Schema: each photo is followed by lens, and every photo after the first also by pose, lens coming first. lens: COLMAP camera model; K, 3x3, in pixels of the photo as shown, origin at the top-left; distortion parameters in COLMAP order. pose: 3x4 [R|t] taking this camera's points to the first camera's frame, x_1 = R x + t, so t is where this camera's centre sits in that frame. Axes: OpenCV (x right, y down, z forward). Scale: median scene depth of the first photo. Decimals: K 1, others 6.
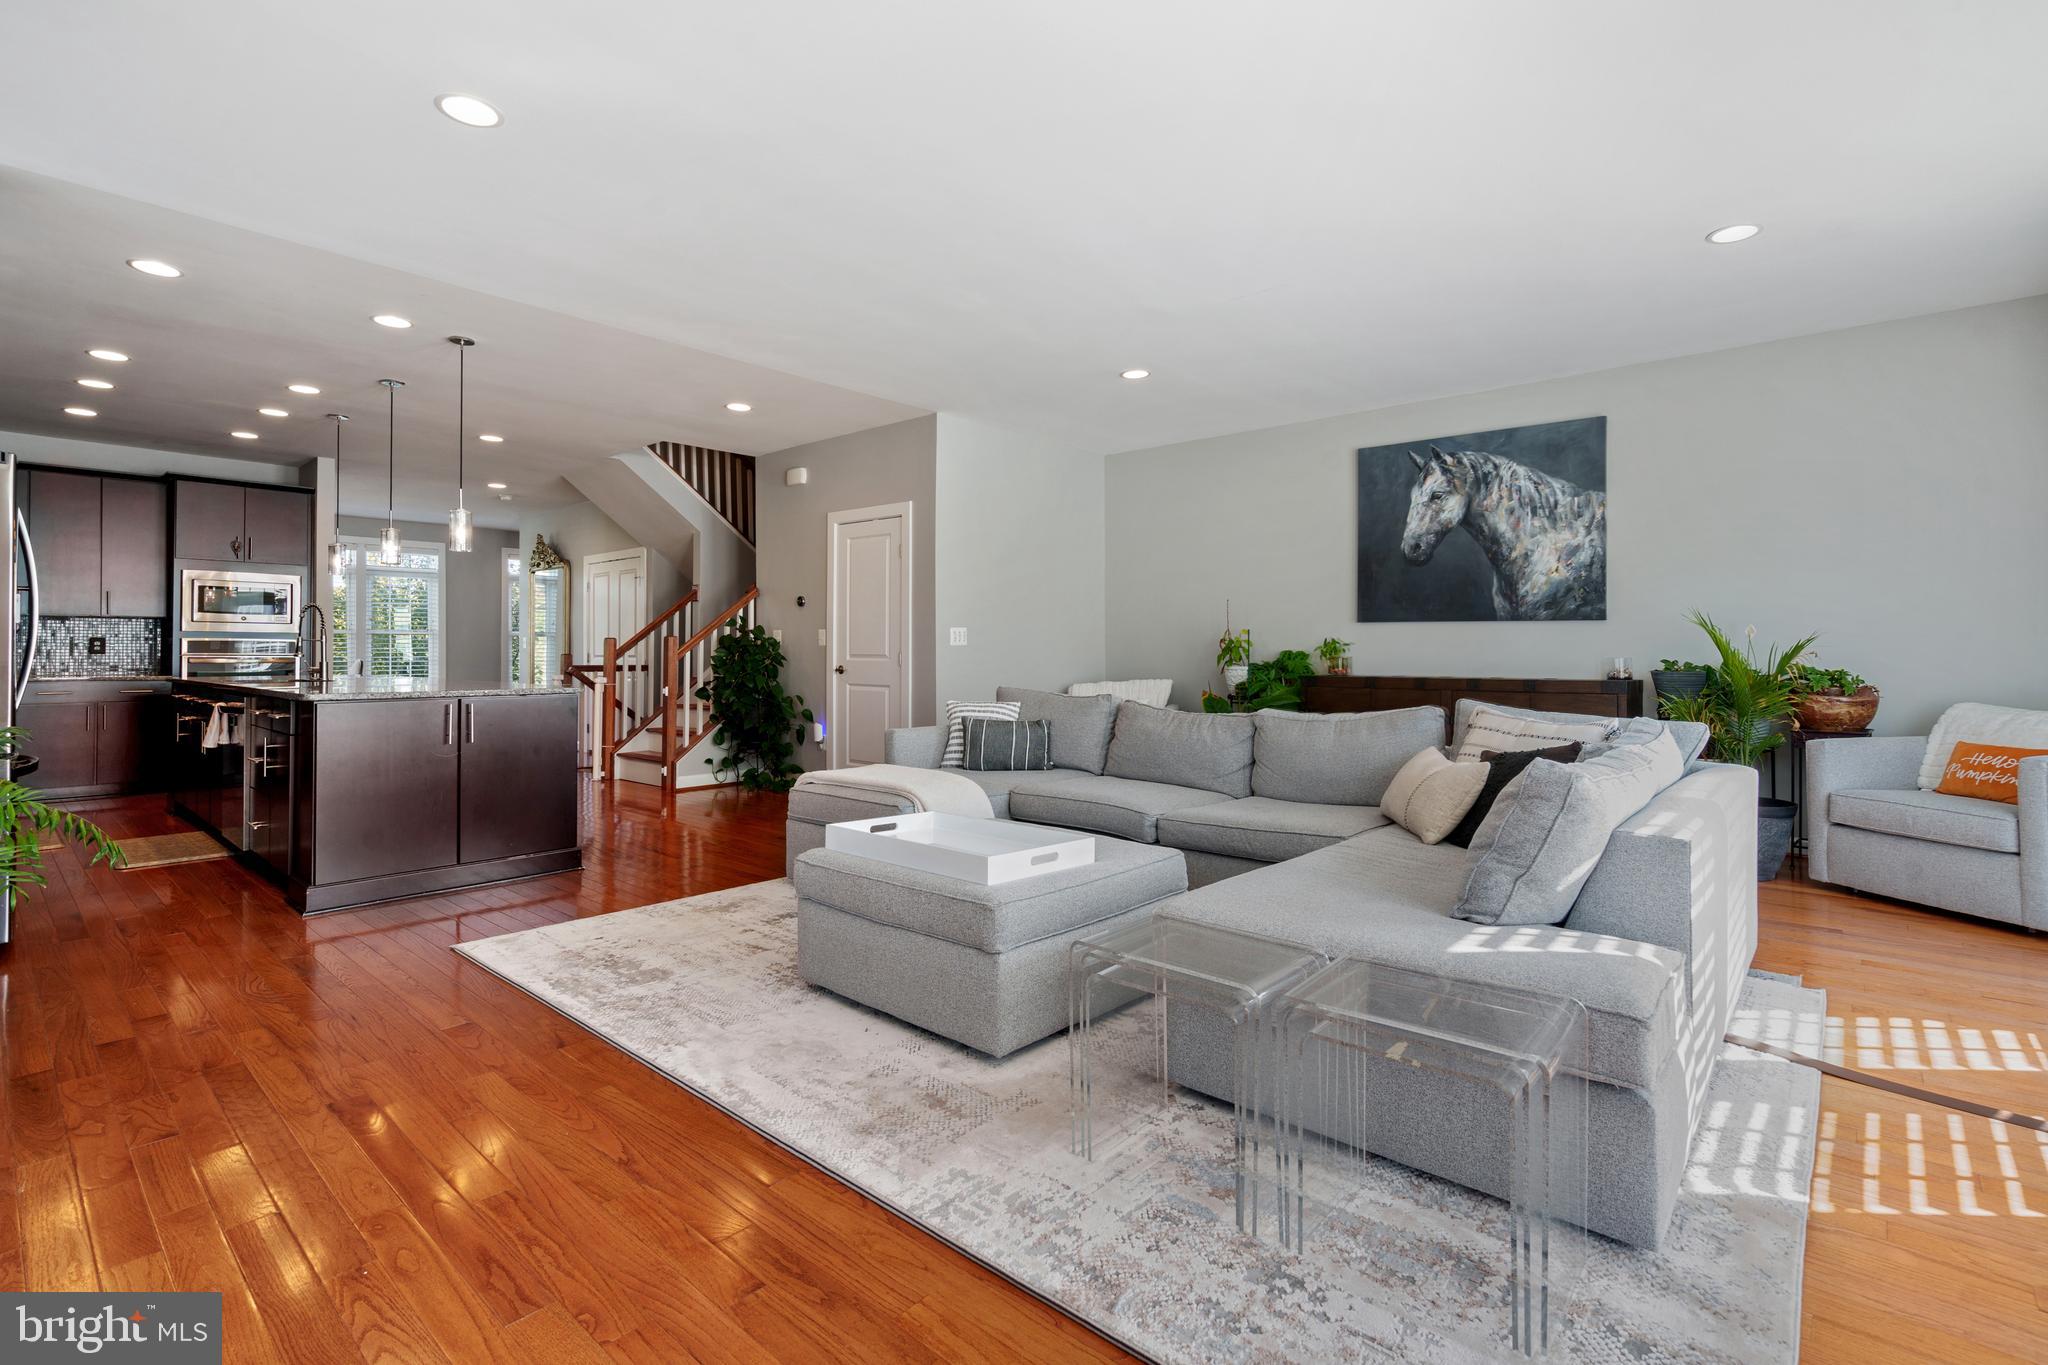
lens RADIAL K [[929.4, 0, 1025.8], [0, 929.4, 651.0], [0, 0, 1]] dist [-0.004977, 0.000151]
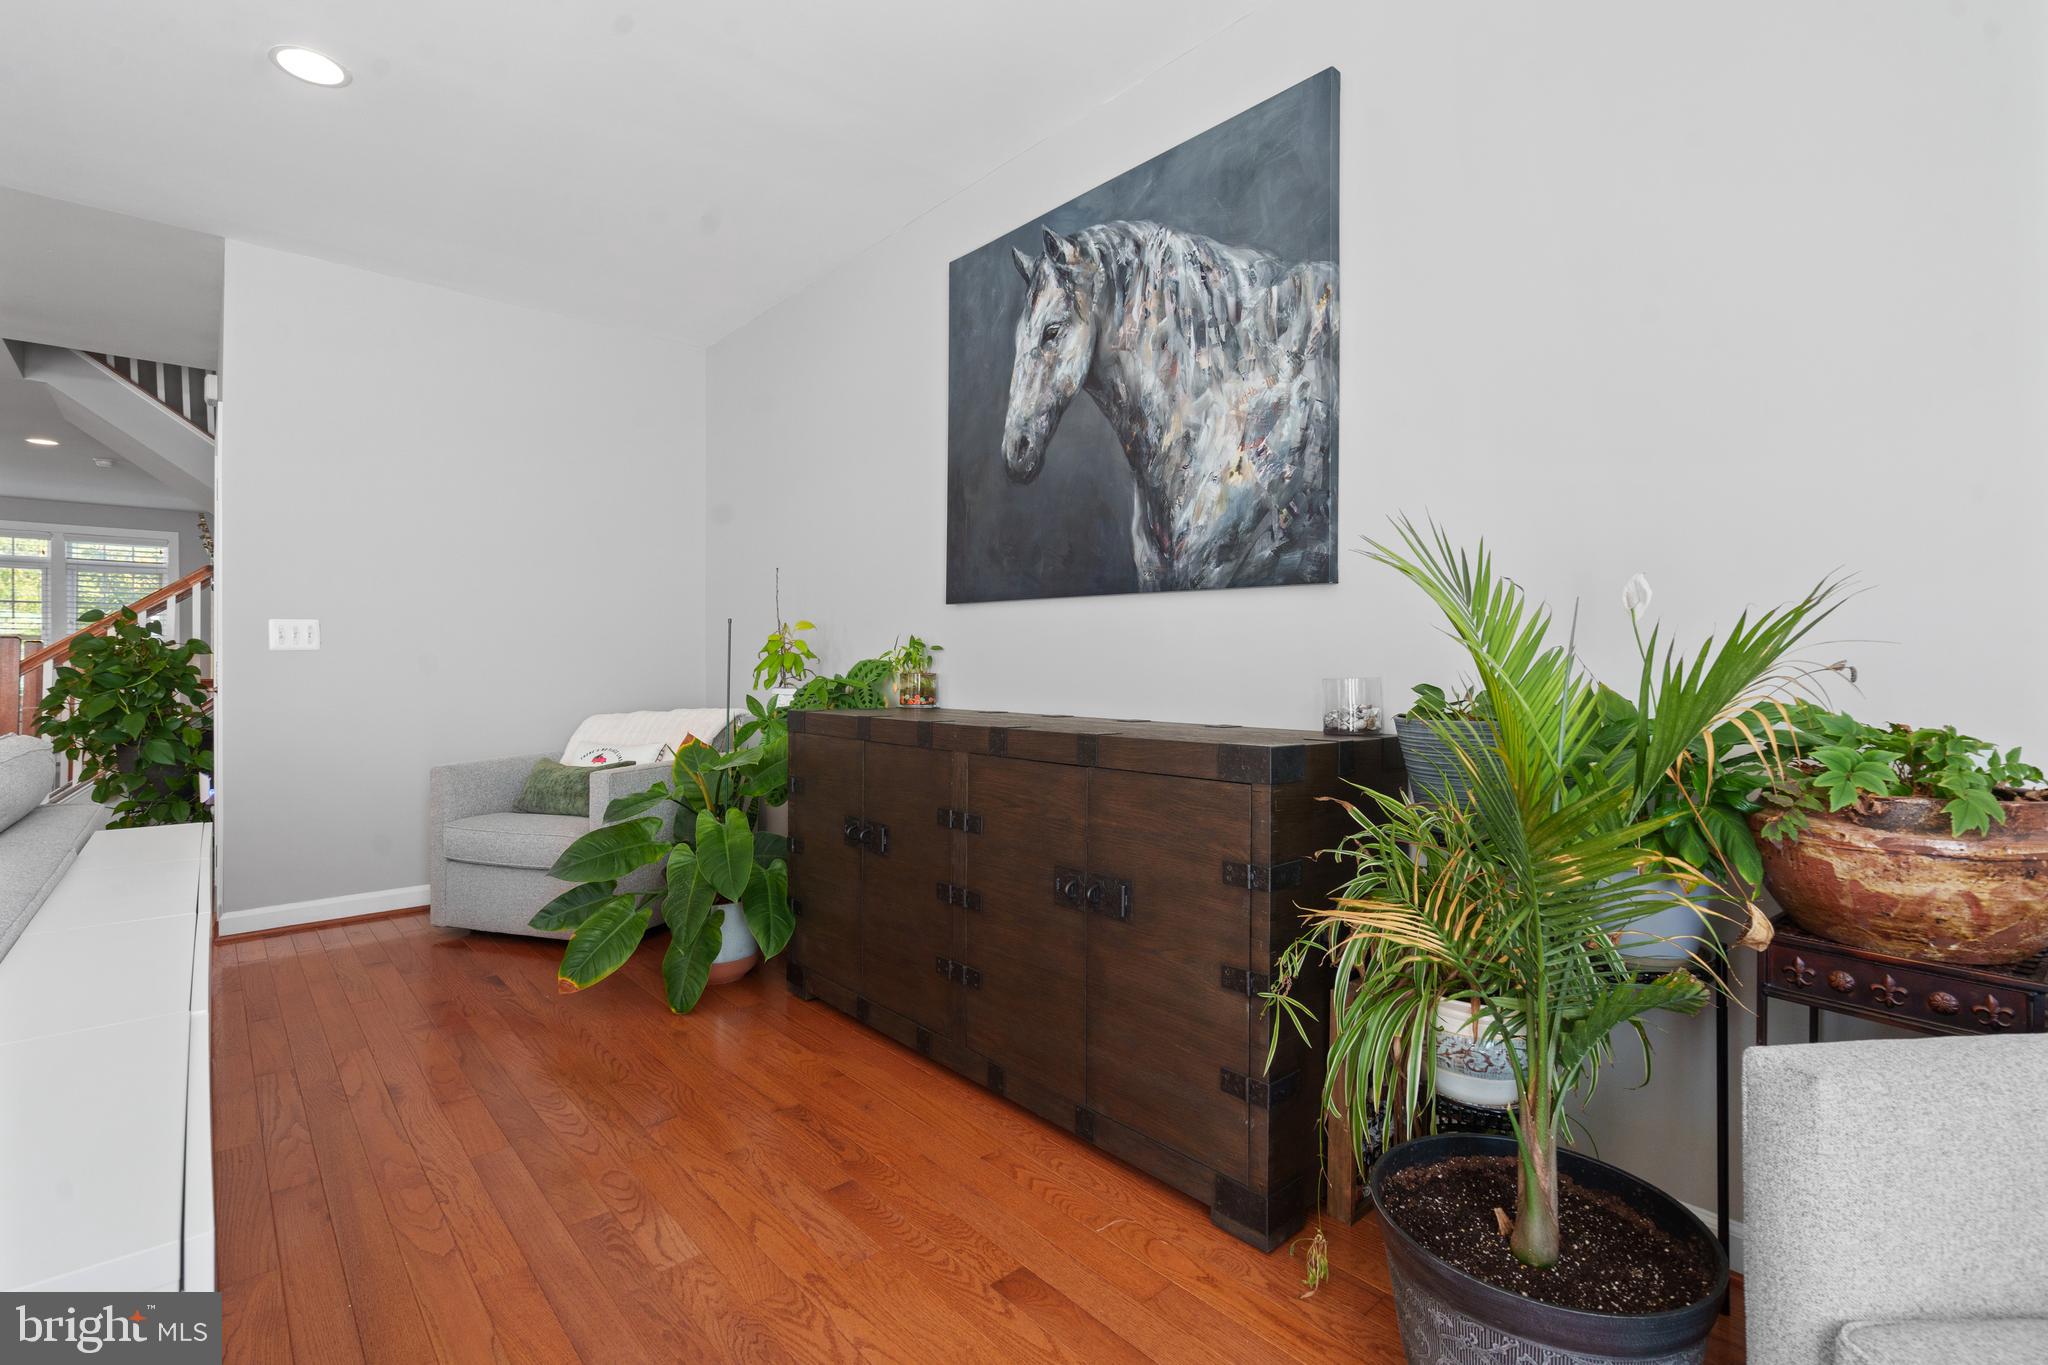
lens RADIAL K [[929.4, 0, 1020.7], [0, 929.4, 675.9], [0, 0, 1]] dist [-0.004977, 0.000151]
pose [[0.992416, 0.004059, -0.122858, 0.483187], [-0.002470, 0.999911, 0.013081, 0.001491], [0.122900, -0.012679, 0.992338, 0.523587]]
